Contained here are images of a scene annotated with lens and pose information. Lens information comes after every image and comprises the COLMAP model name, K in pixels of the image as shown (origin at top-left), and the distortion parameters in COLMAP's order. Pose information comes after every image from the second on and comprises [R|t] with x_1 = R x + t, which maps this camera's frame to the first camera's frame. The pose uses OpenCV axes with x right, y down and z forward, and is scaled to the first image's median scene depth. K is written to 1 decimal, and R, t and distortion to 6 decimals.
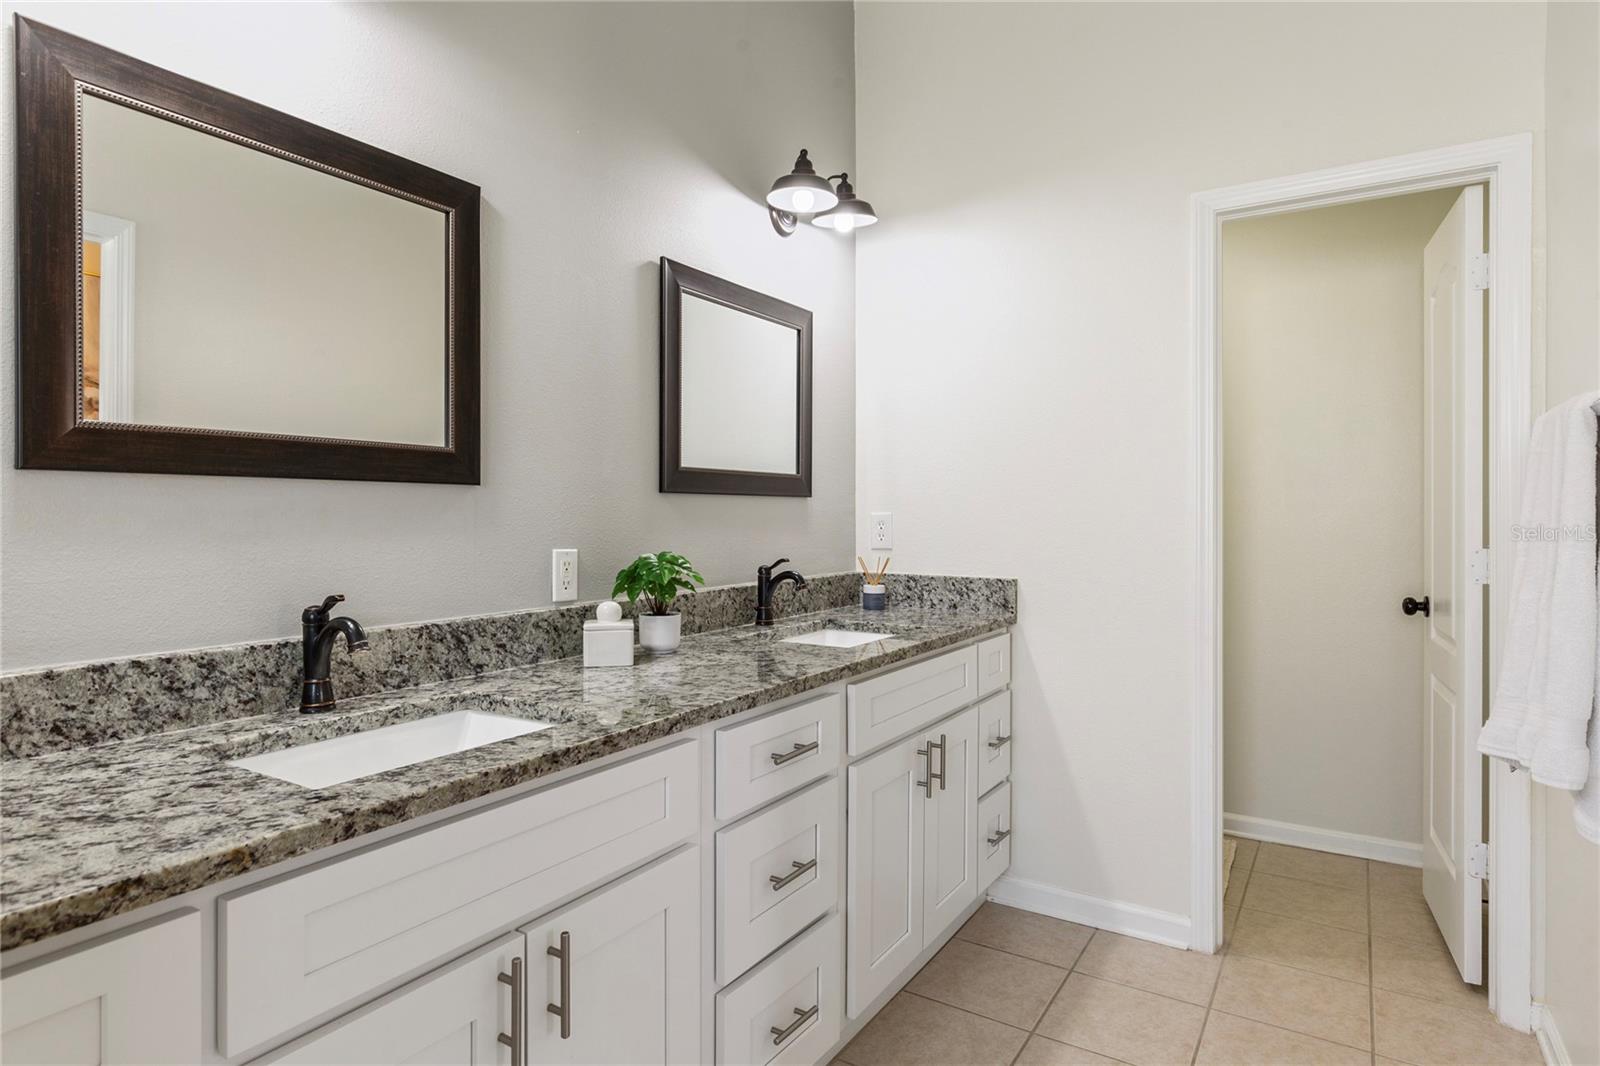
lens RADIAL K [[892.9, 0, 800.1], [0, 892.9, 517.0], [0, 0, 1]] dist [0.006210, 0.001716]
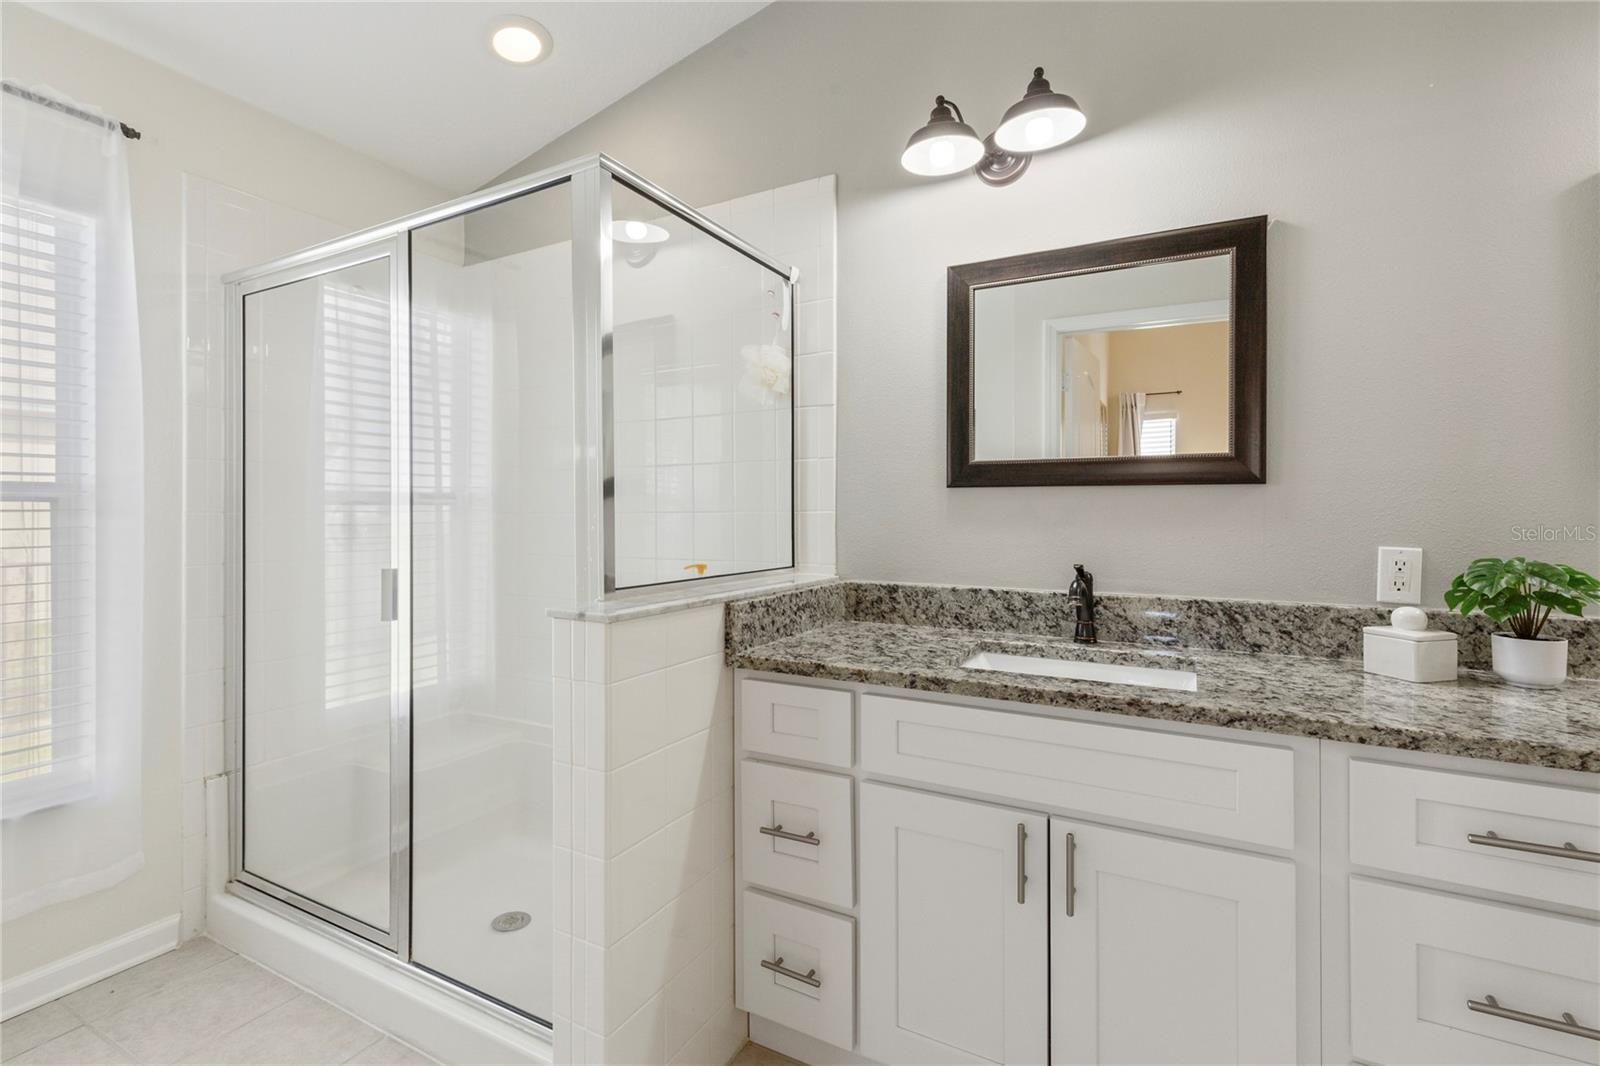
lens RADIAL K [[732.4, 0, 796.4], [0, 732.4, 513.4], [0, 0, 1]] dist [0.008115, 0.000354]
pose [[0.066010, 0.004881, -0.997807, 0.583441], [-0.004781, 0.999978, 0.004575, -0.000270], [0.997808, 0.004469, 0.066031, 0.406786]]
